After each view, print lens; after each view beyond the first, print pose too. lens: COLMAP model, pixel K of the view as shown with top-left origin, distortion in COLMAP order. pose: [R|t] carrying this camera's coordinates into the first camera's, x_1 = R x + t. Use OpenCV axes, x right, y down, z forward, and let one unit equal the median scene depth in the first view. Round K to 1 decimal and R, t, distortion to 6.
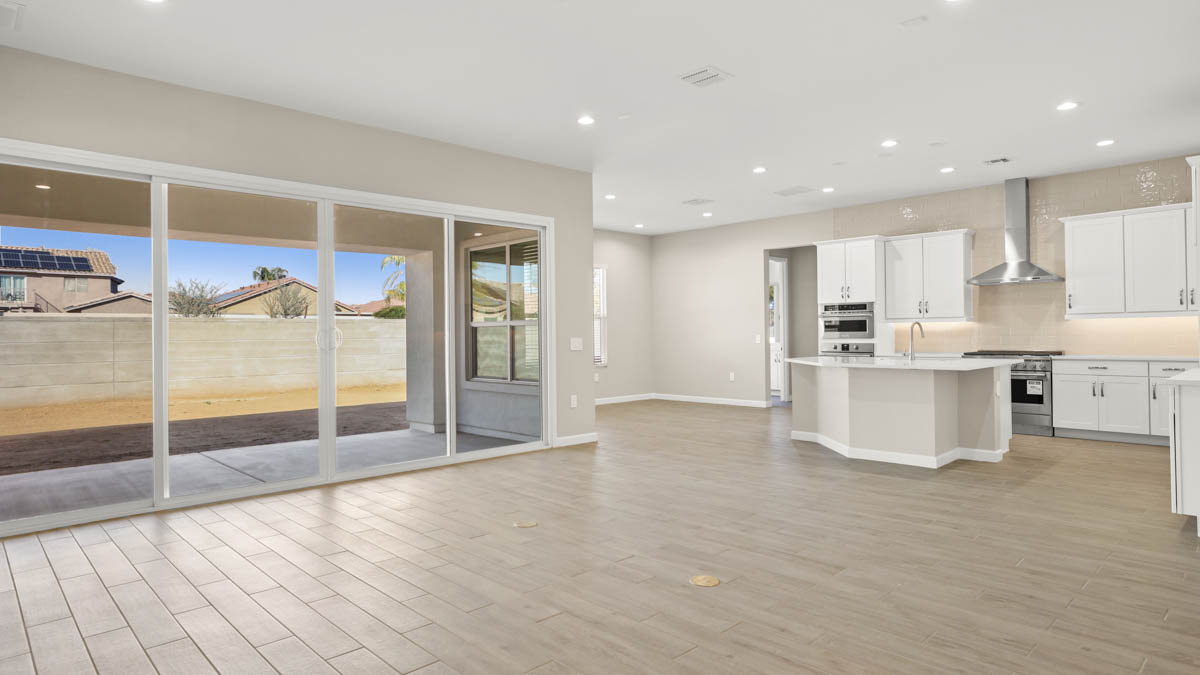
lens RADIAL K [[672.4, 0, 598.6], [0, 672.4, 335.2], [0, 0, 1]] dist [-0.003845, 0.010529]
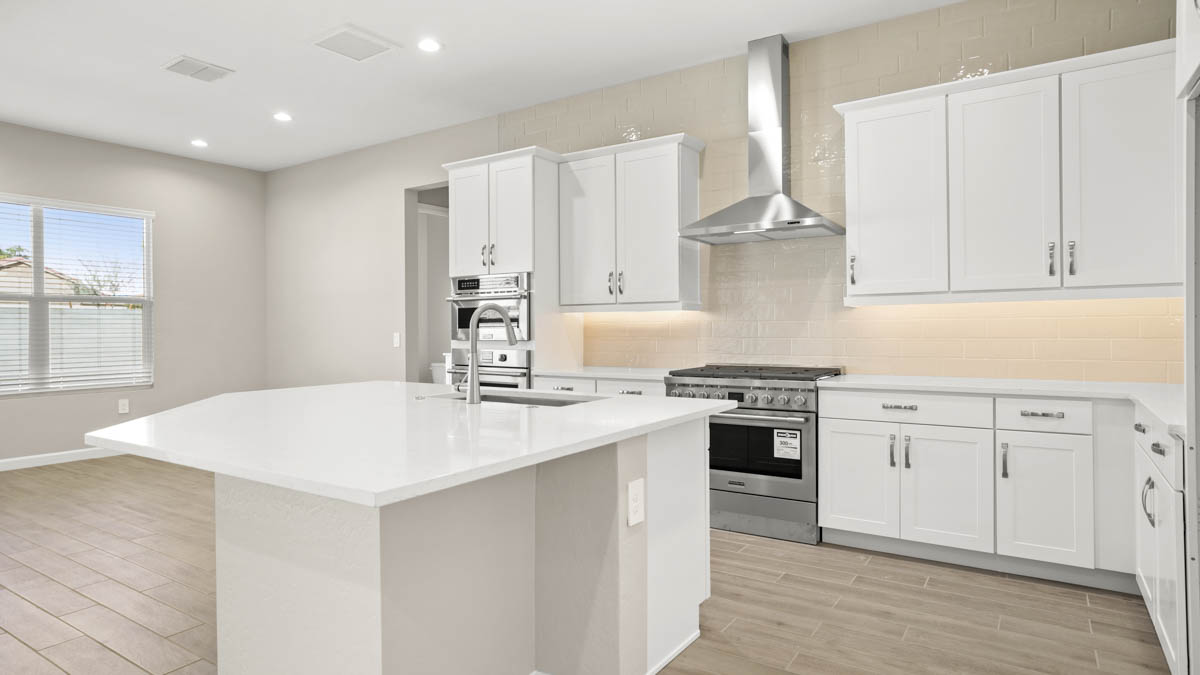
lens RADIAL K [[672.4, 0, 603.7], [0, 672.4, 334.0], [0, 0, 1]] dist [-0.003845, 0.010529]
pose [[0.977067, -0.001409, 0.212927, 0.410088], [-0.000371, 0.999965, 0.008319, -0.006968], [-0.212931, -0.008207, 0.977033, 0.545577]]
